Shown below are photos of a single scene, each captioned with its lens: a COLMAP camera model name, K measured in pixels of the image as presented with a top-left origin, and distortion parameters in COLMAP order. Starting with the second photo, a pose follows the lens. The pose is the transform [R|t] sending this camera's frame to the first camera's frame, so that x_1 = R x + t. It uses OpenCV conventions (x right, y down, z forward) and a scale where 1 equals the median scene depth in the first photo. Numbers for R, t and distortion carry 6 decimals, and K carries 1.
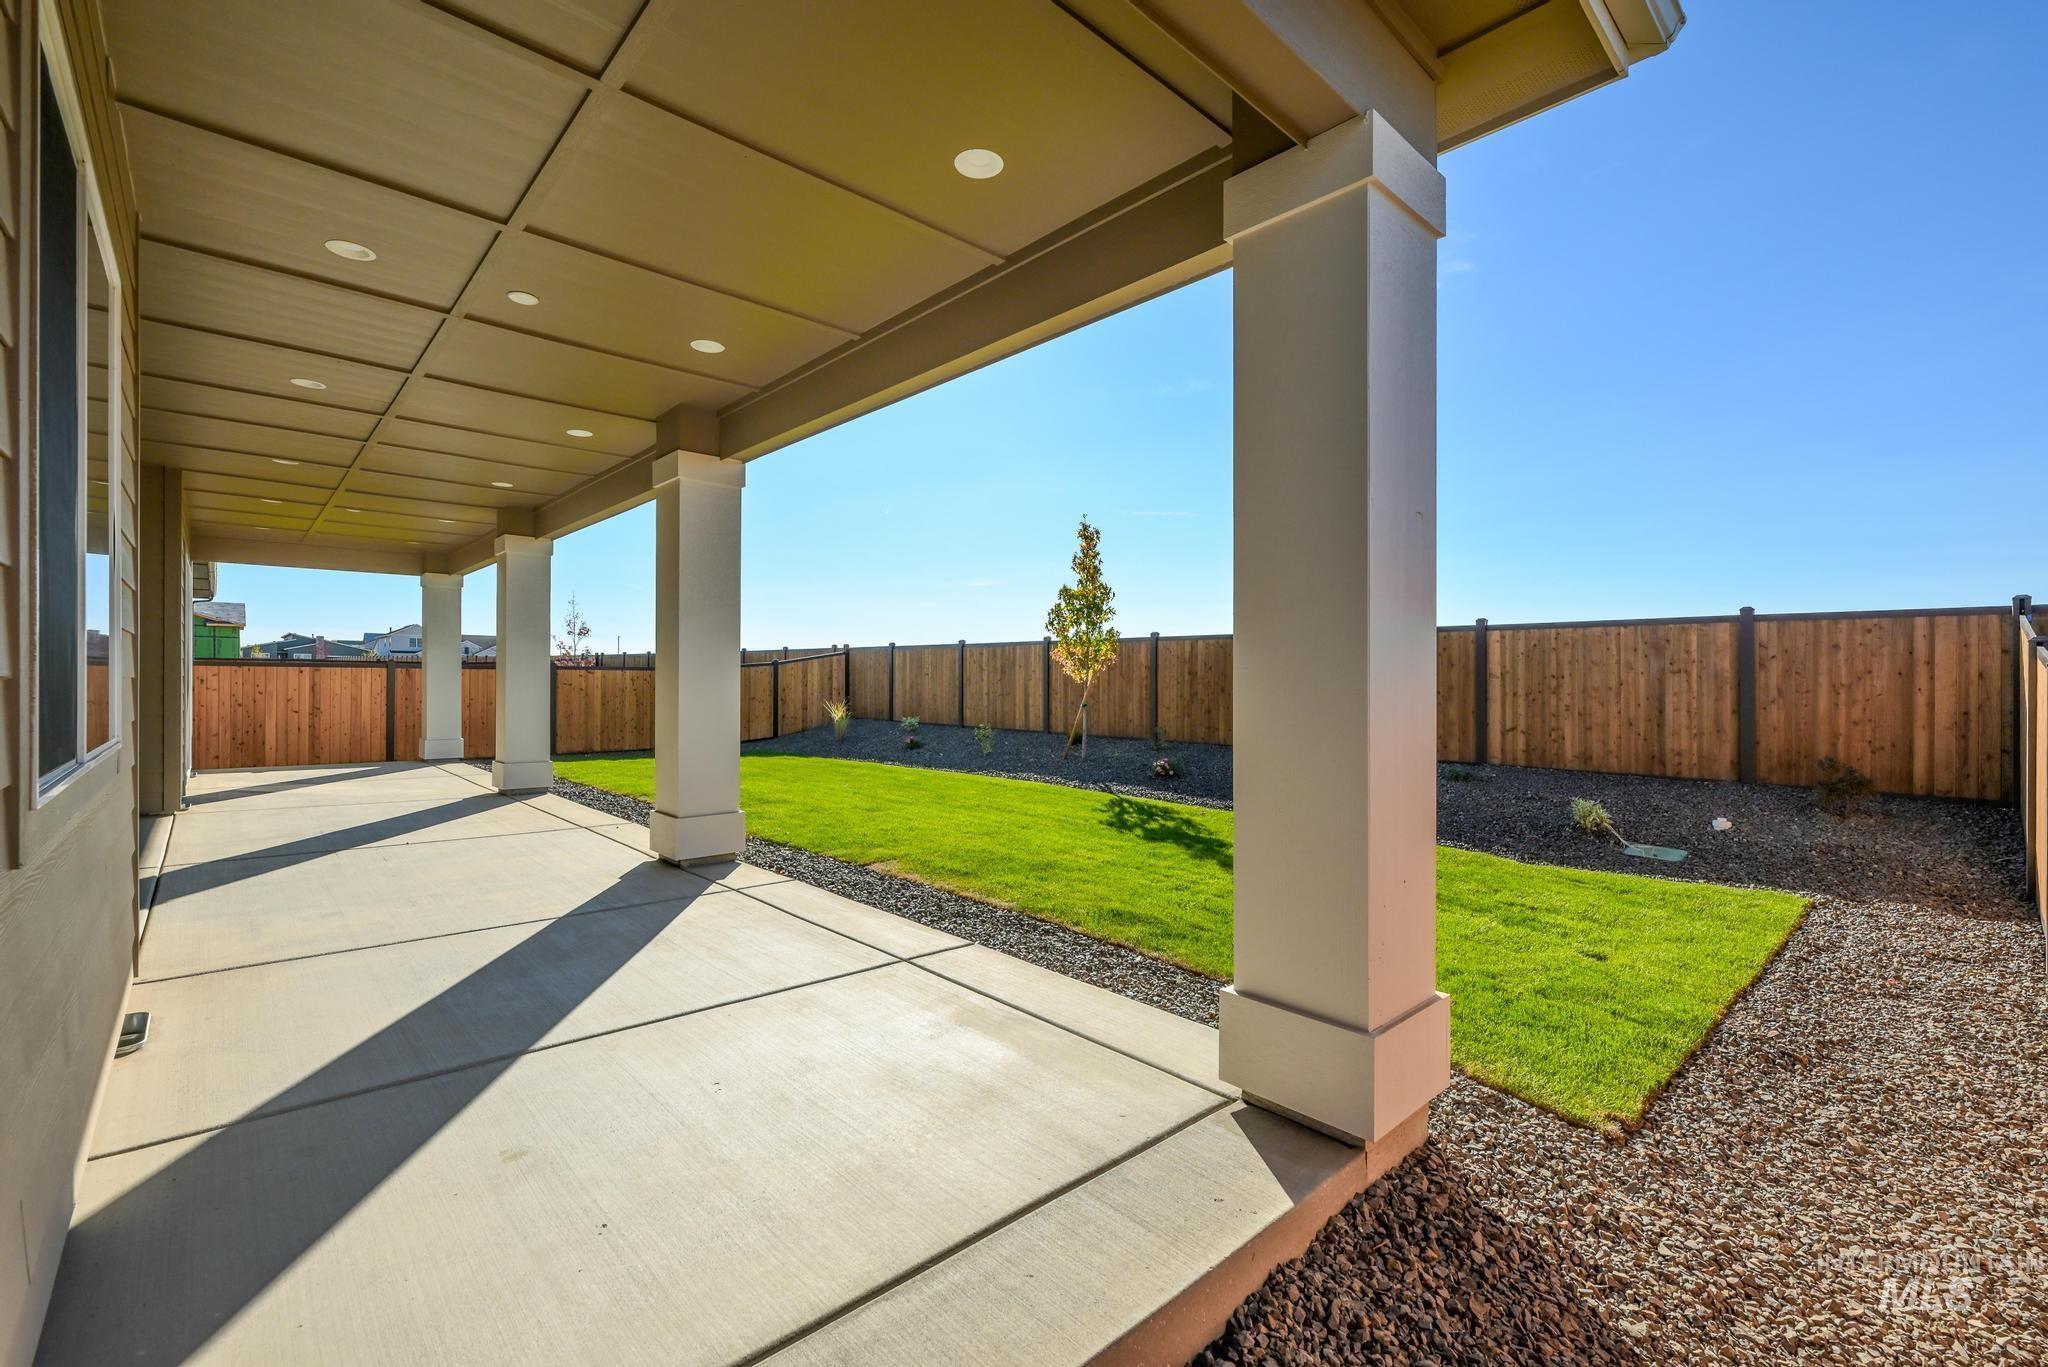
lens RADIAL K [[881.5, 0, 1024.0], [0, 881.5, 683.5], [0, 0, 1]] dist [0.108447, 0.000001]
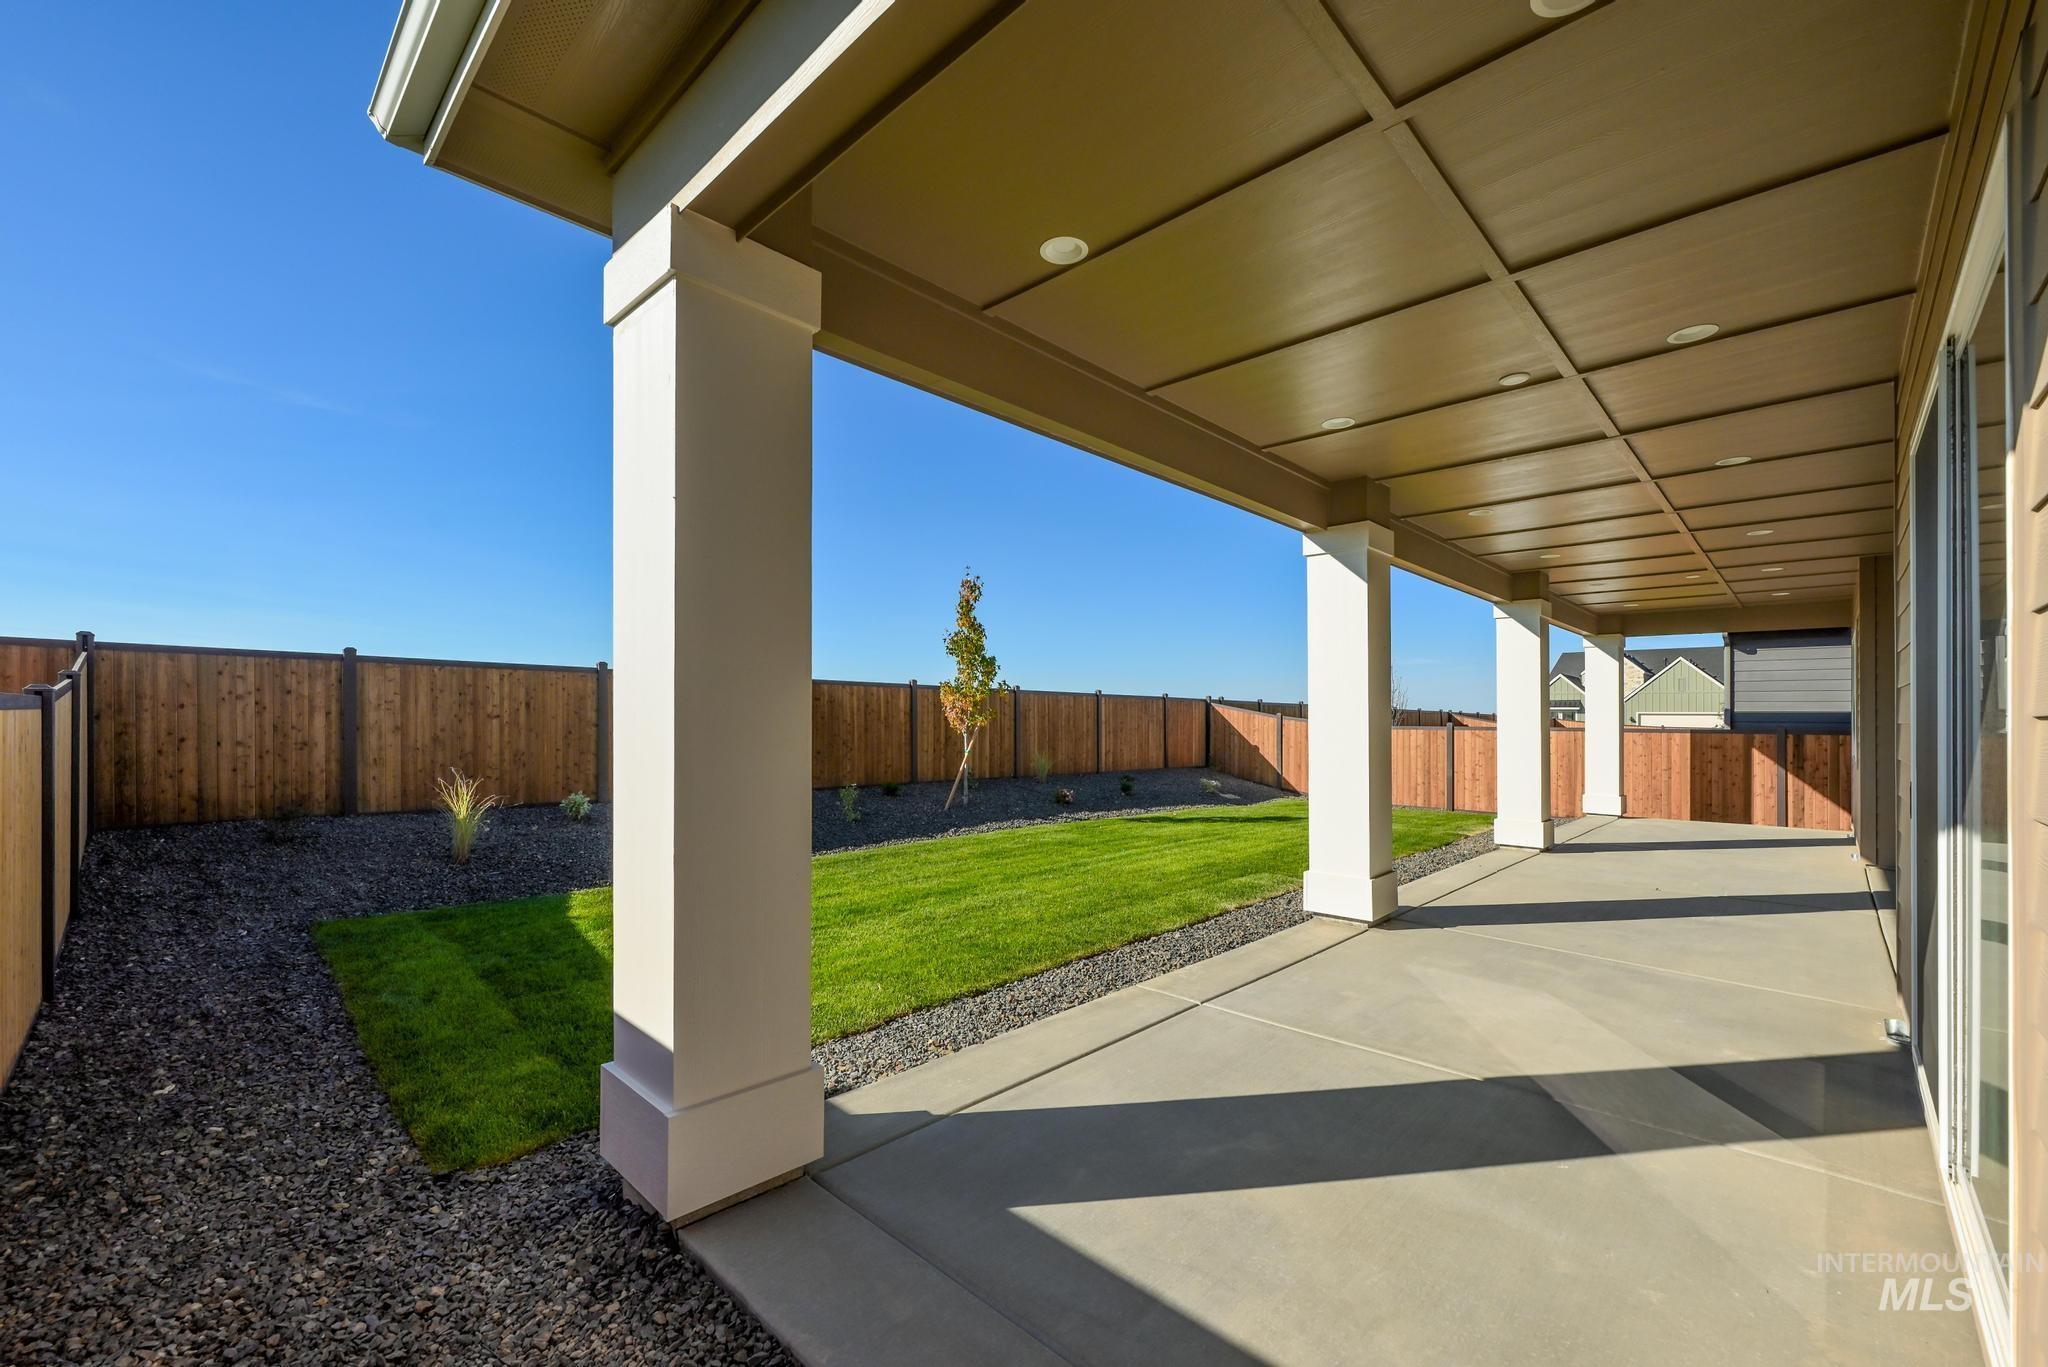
lens RADIAL K [[830.4, 0, 1019.7], [0, 830.4, 719.8], [0, 0, 1]] dist [-0.000127, -0.000010]
pose [[-0.053102, -0.006080, 0.998571, -0.894508], [-0.002257, 0.999980, 0.005969, -0.017635], [-0.998587, -0.001936, -0.053114, 0.990891]]
